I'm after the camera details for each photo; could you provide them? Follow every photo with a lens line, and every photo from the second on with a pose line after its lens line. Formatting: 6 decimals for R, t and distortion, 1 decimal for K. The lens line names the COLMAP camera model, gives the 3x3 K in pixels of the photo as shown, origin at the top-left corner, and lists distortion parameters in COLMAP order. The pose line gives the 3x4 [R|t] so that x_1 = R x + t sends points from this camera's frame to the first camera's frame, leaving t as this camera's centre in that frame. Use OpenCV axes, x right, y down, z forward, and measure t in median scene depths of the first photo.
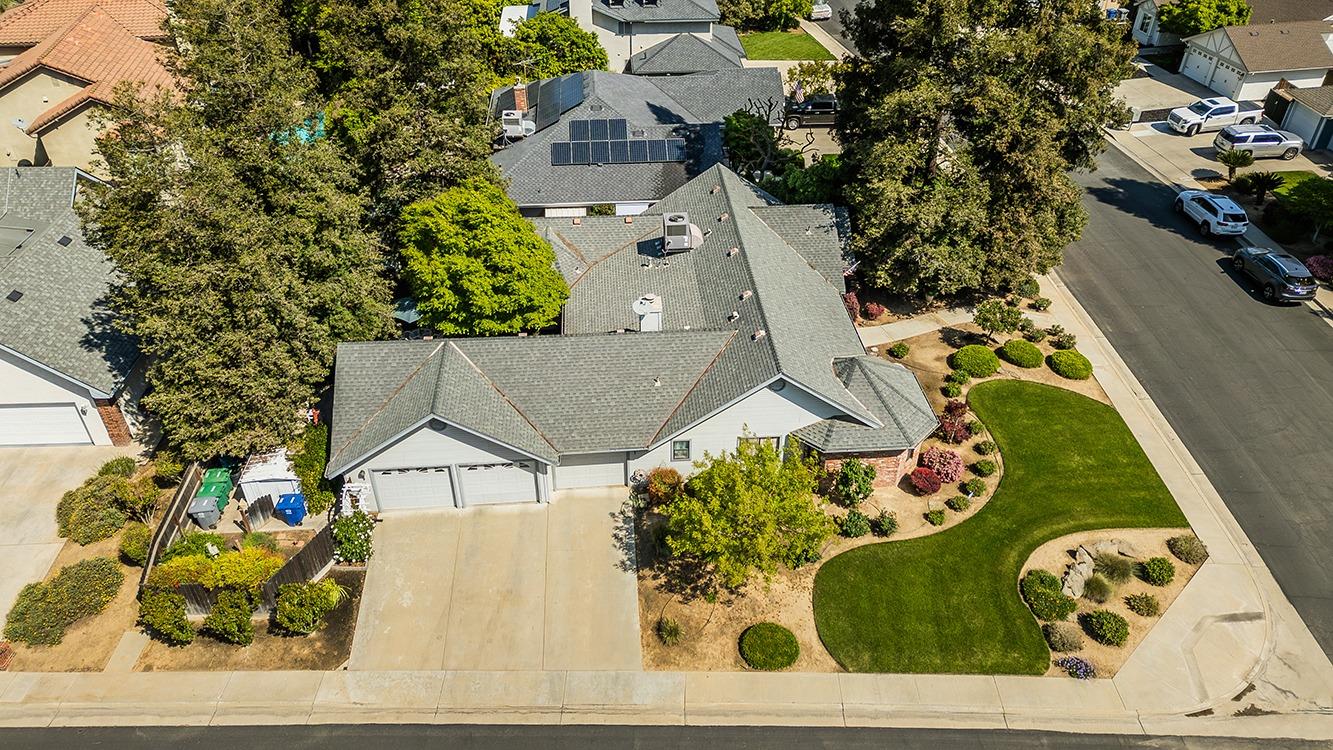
lens RADIAL K [[956.6, 0, 663.0], [0, 956.6, 370.0], [0, 0, 1]] dist [0.050932, -0.022173]
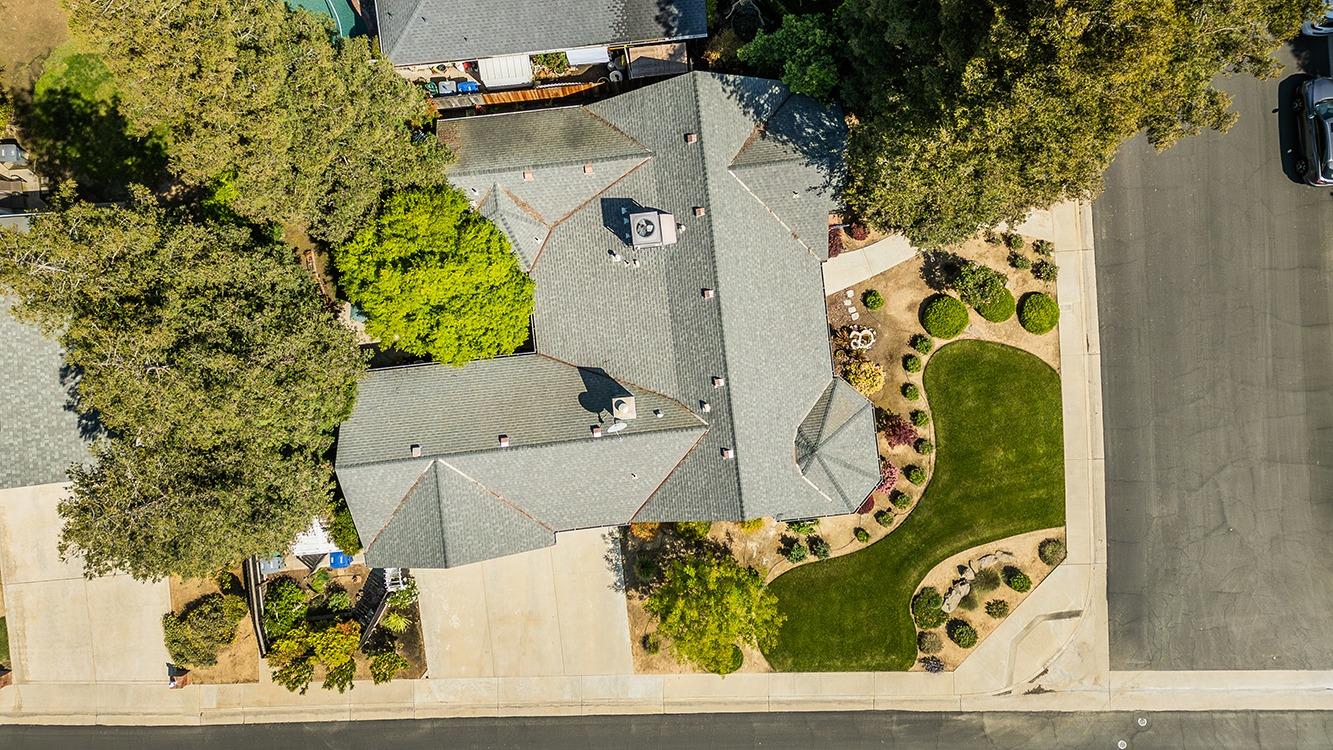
lens RADIAL K [[956.6, 0, 672.4], [0, 956.6, 374.7], [0, 0, 1]] dist [0.050932, -0.022173]
pose [[0.999442, -0.031798, 0.010238, 0.034406], [0.010061, 0.578777, 0.815424, -1.085299], [-0.031854, -0.814866, 0.578774, 0.509262]]
